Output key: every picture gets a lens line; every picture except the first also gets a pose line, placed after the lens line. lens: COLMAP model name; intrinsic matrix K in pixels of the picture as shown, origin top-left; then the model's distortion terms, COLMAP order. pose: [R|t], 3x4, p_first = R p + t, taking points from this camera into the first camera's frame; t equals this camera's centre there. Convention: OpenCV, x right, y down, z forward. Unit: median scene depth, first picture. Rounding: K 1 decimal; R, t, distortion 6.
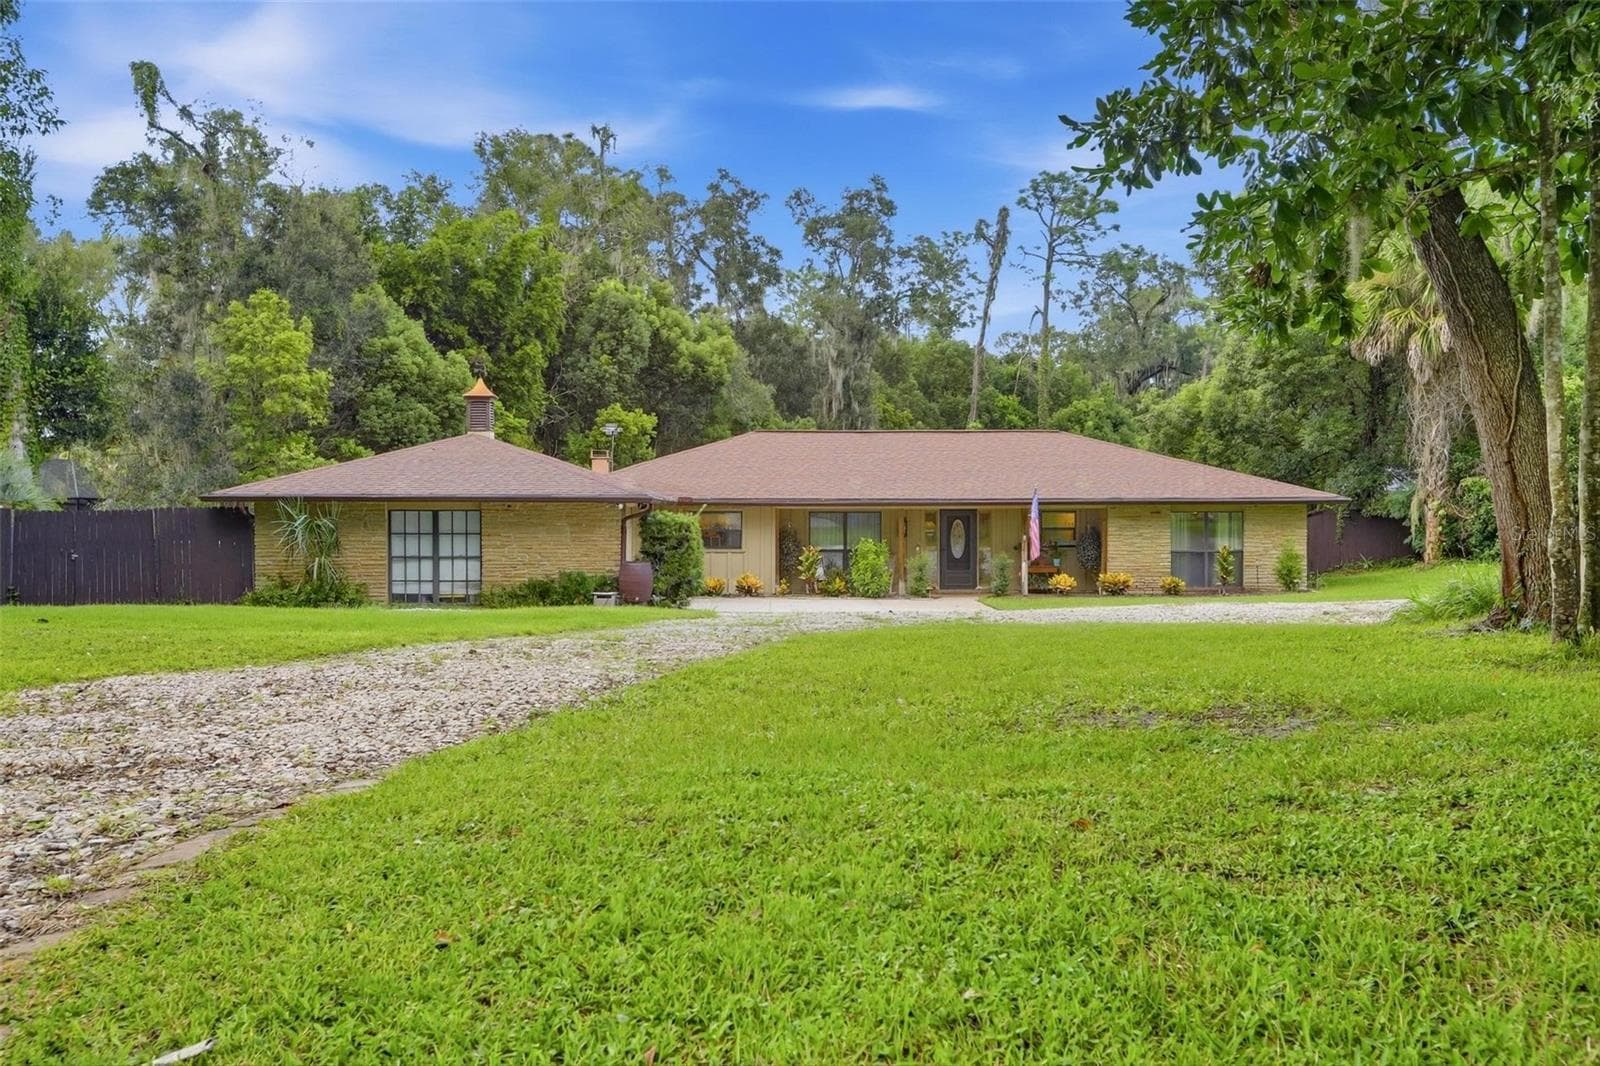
lens RADIAL K [[1029.2, 0, 801.3], [0, 1029.2, 527.4], [0, 0, 1]] dist [-0.000506, -0.000934]
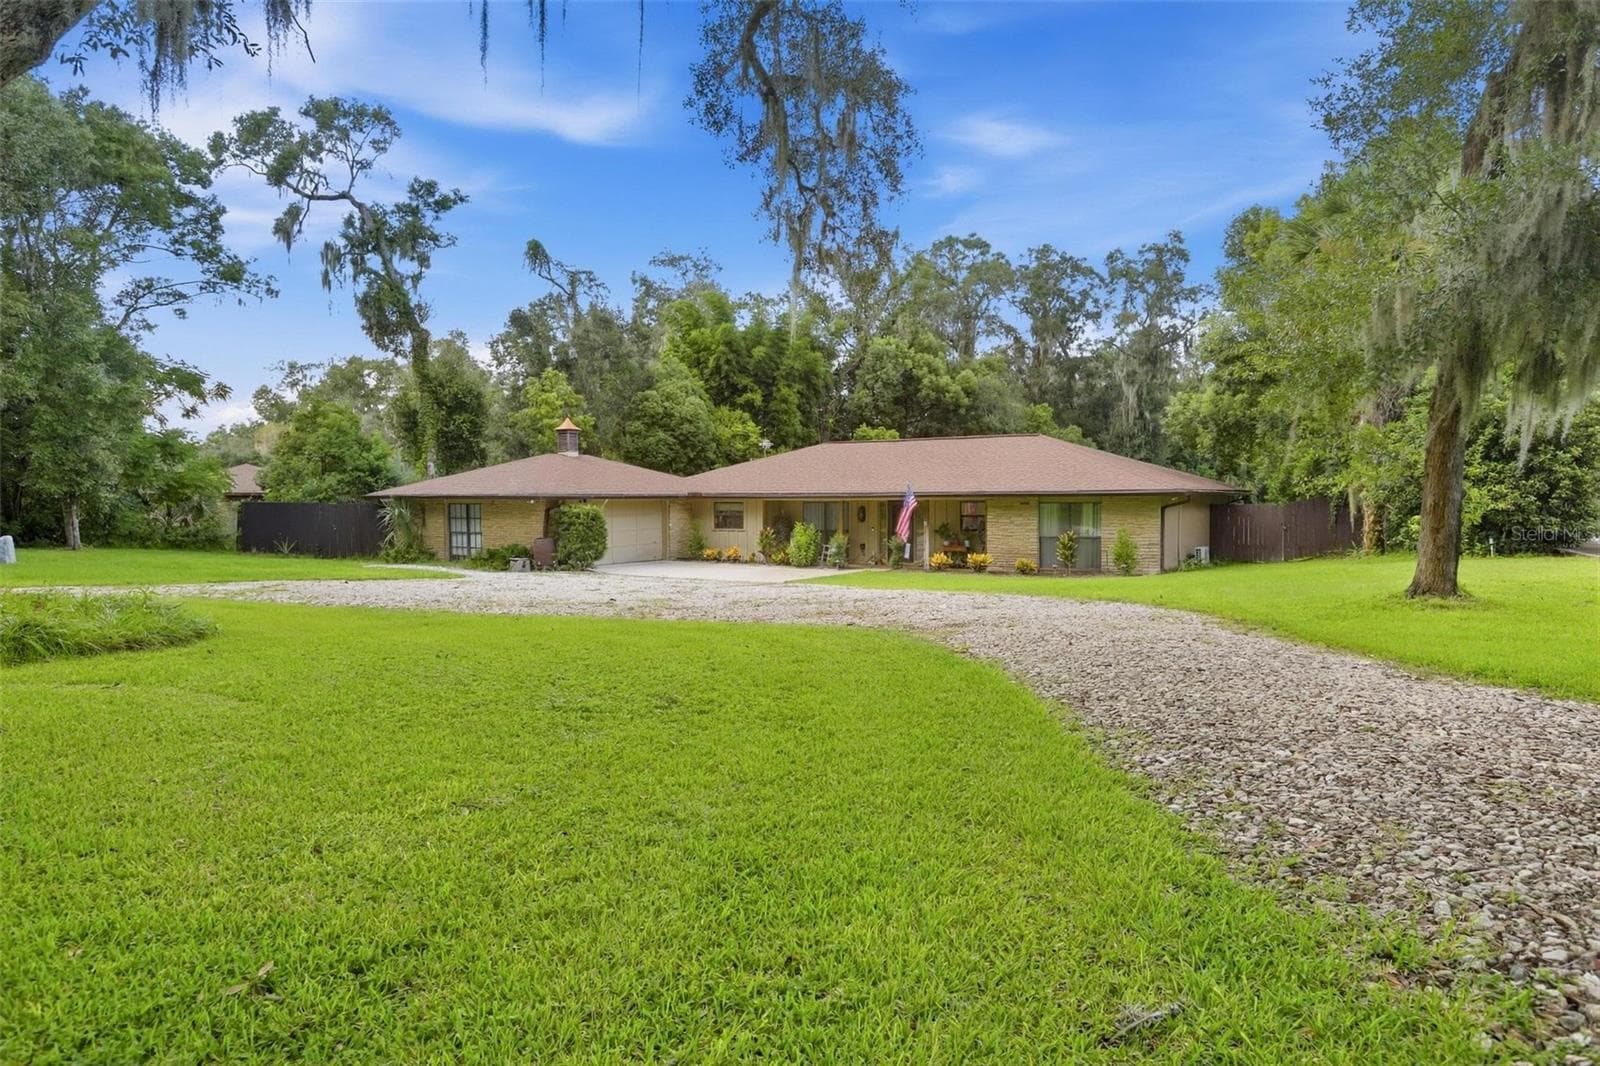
lens RADIAL K [[707.1, 0, 800.0], [0, 707.1, 533.0], [0, 0, 1]] dist [-0.001223, 0.000265]
pose [[0.912466, 0.017755, -0.408766, 0.411049], [-0.002961, 0.999318, 0.036796, -0.009297], [0.409141, -0.032365, 0.911897, 0.150009]]
